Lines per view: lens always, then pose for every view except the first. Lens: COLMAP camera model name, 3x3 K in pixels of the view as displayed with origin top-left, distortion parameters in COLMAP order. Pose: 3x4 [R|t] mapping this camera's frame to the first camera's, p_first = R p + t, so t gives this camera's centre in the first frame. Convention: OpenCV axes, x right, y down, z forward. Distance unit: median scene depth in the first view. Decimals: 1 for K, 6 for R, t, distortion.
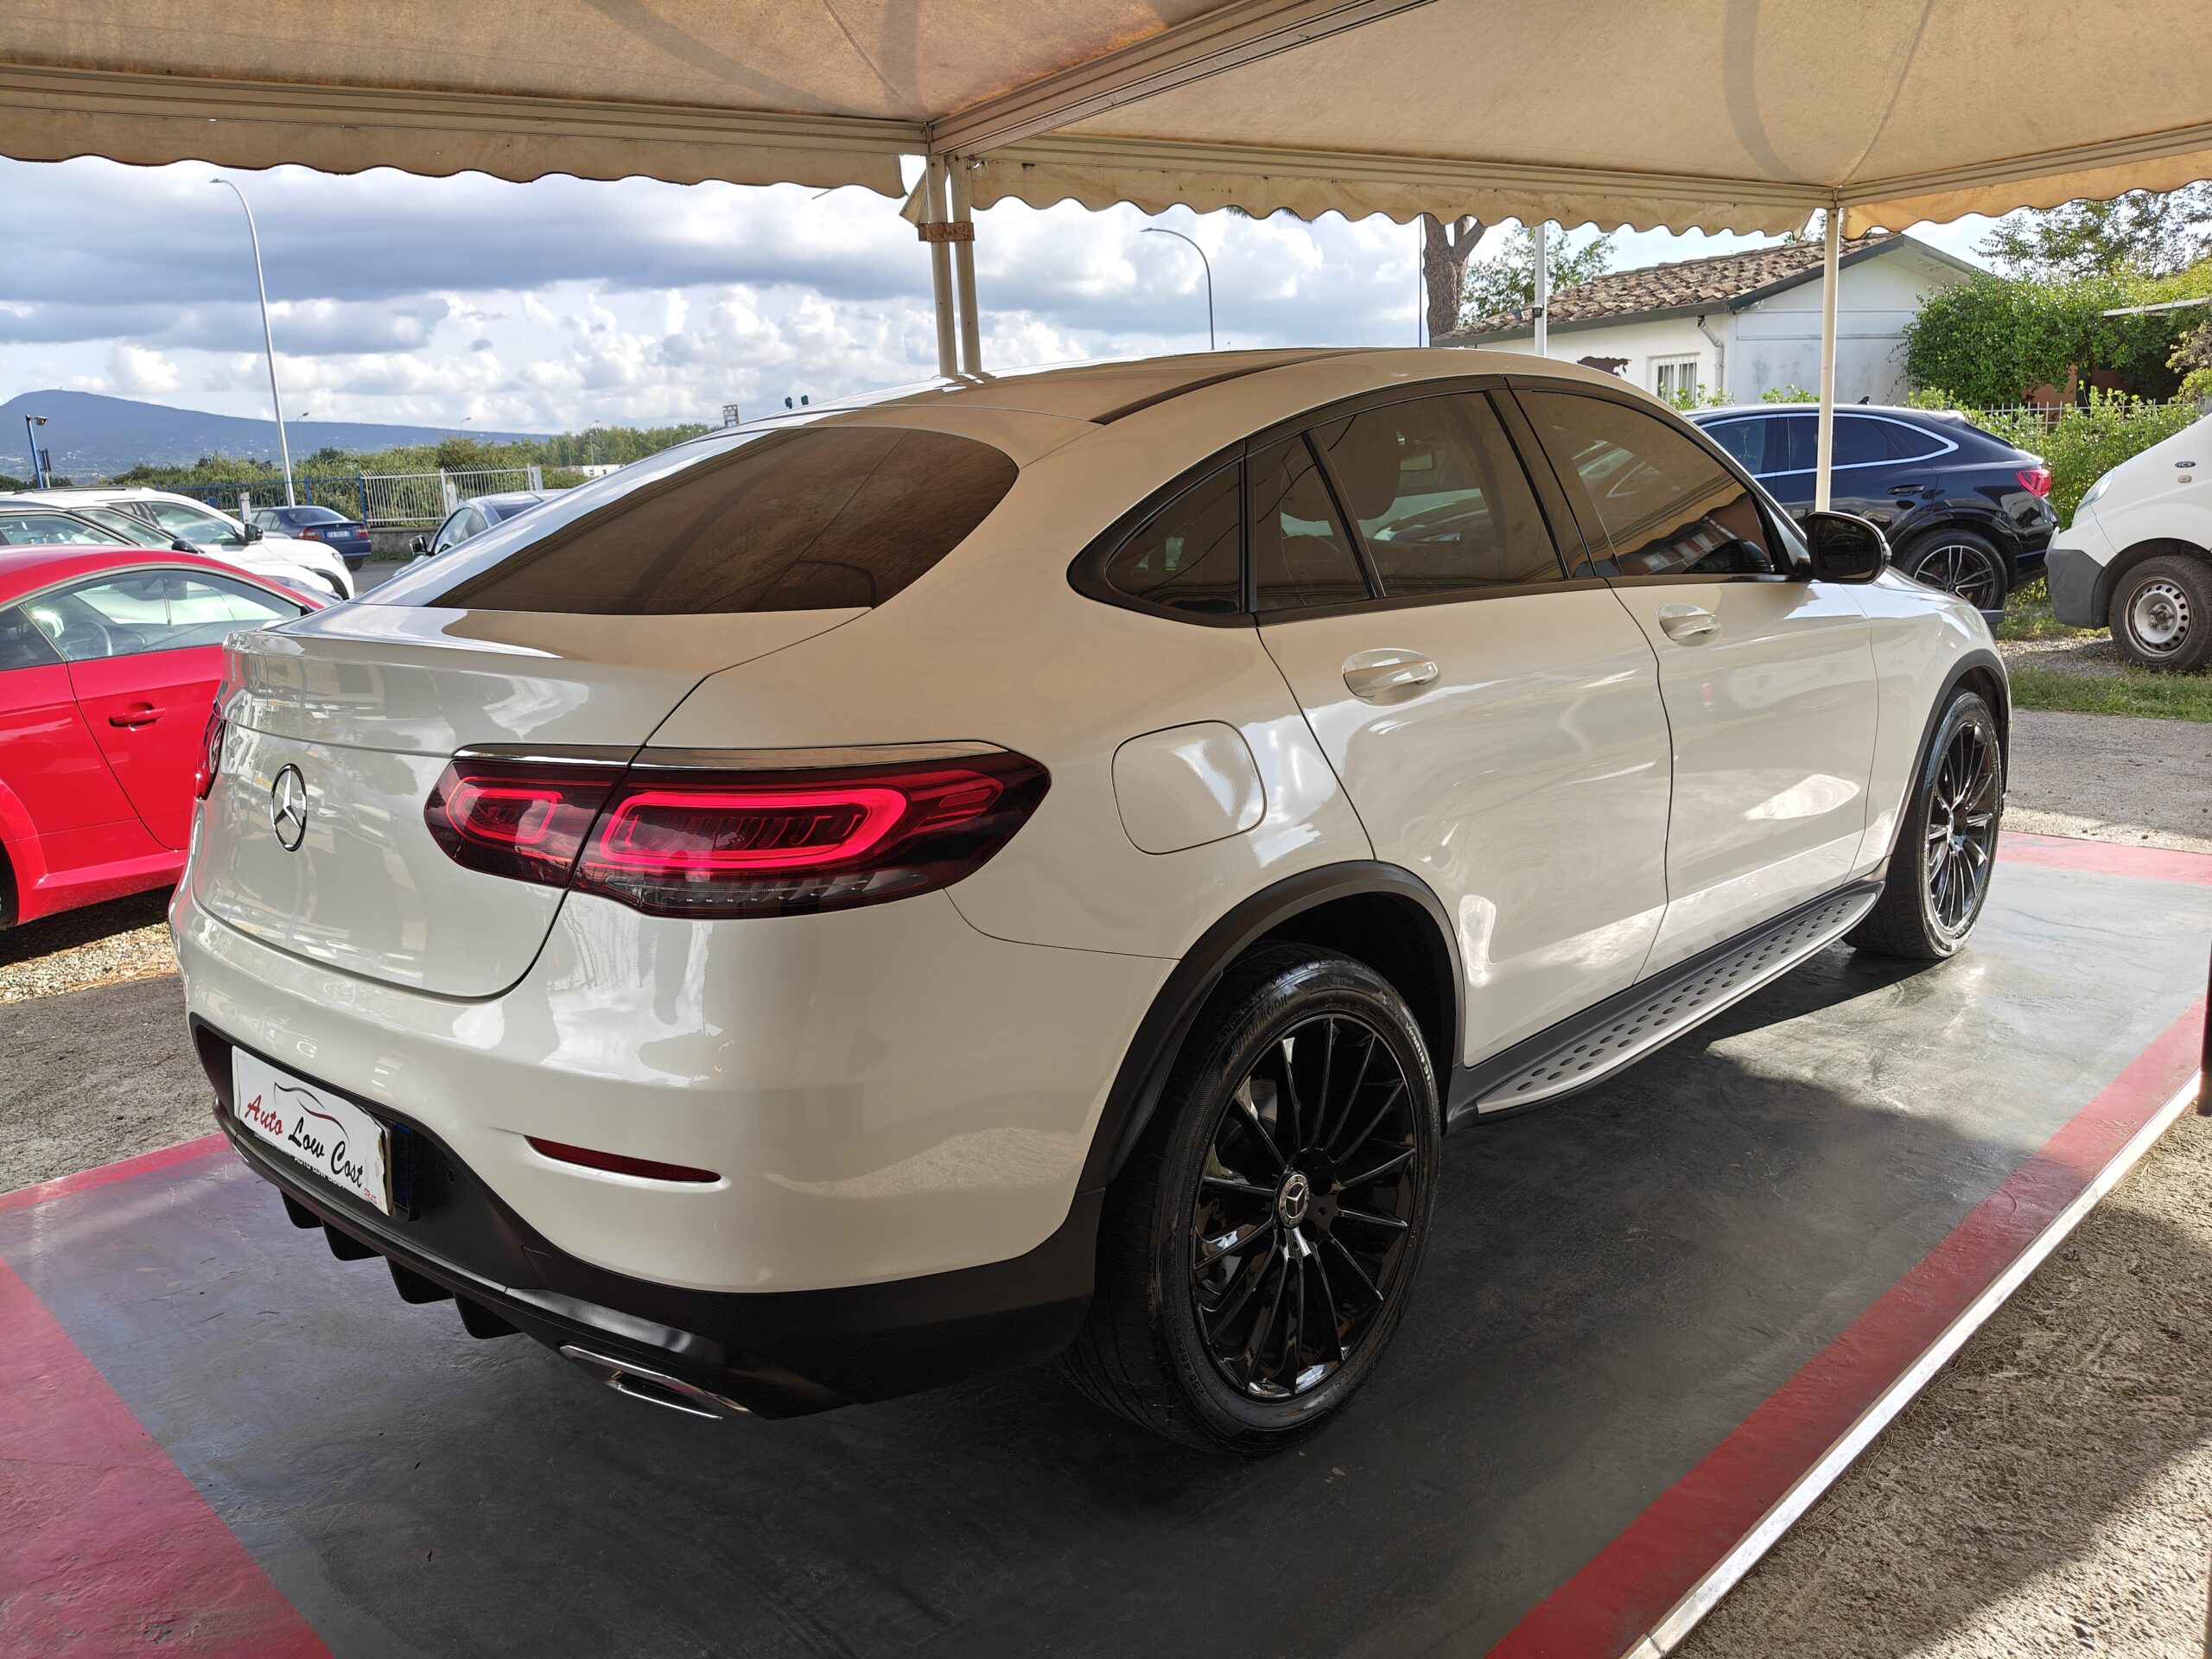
lens RADIAL K [[1721.7, 0, 1110.1], [0, 1721.7, 816.6], [0, 0, 1]] dist [0.009718, -0.059098]
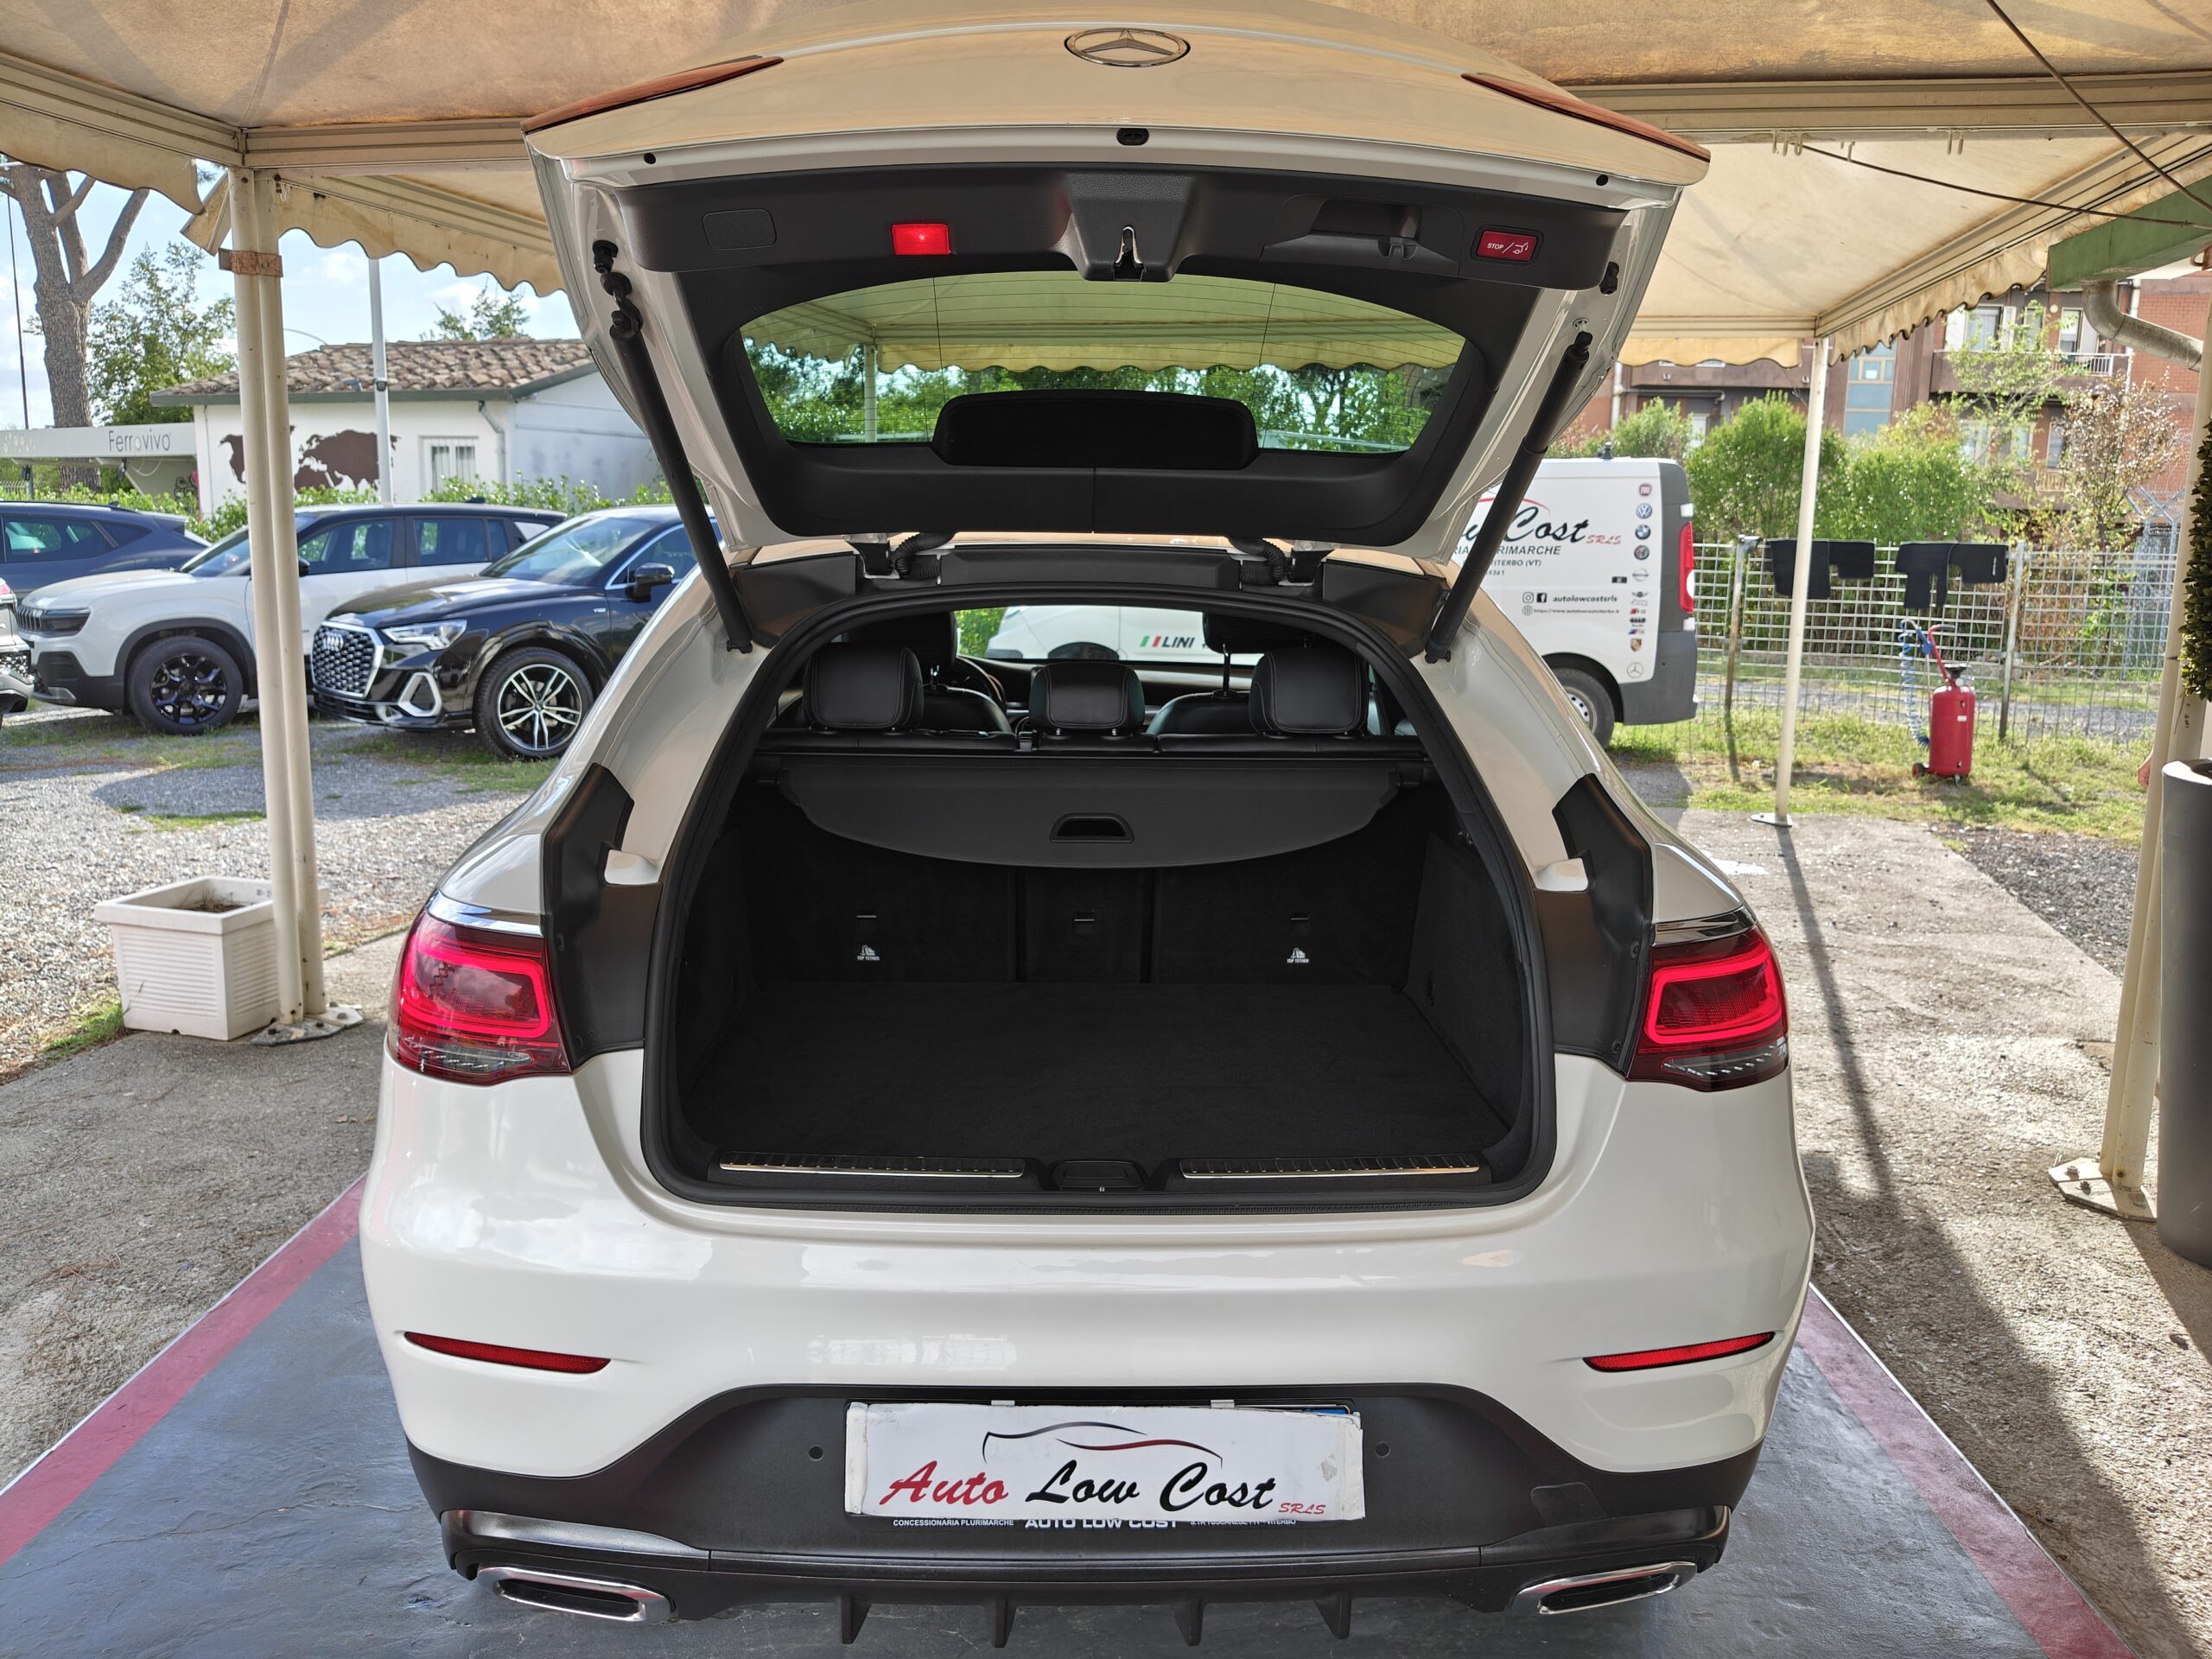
lens RADIAL K [[1721.7, 0, 1101.4], [0, 1721.7, 807.0], [0, 0, 1]] dist [0.009718, -0.059098]
pose [[0.712428, -0.060009, 0.699175, -0.115708], [0.093435, 0.995578, -0.009758, -0.012394], [-0.695497, 0.072279, 0.714884, 0.050438]]
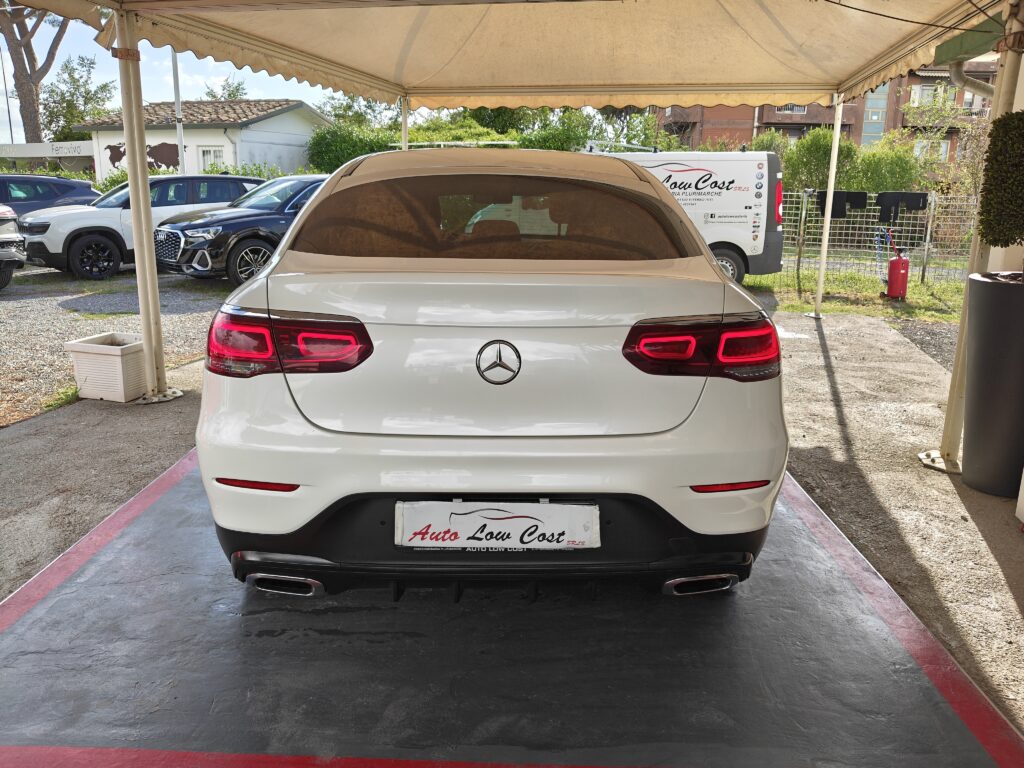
lens RADIAL K [[797.0, 0, 513.3], [0, 797.0, 377.0], [0, 0, 1]] dist [0.009718, -0.059098]
pose [[0.713926, -0.106477, 0.692079, -0.123555], [0.093622, 0.994012, 0.056352, -0.004080], [-0.693934, 0.024563, 0.719619, 0.039960]]
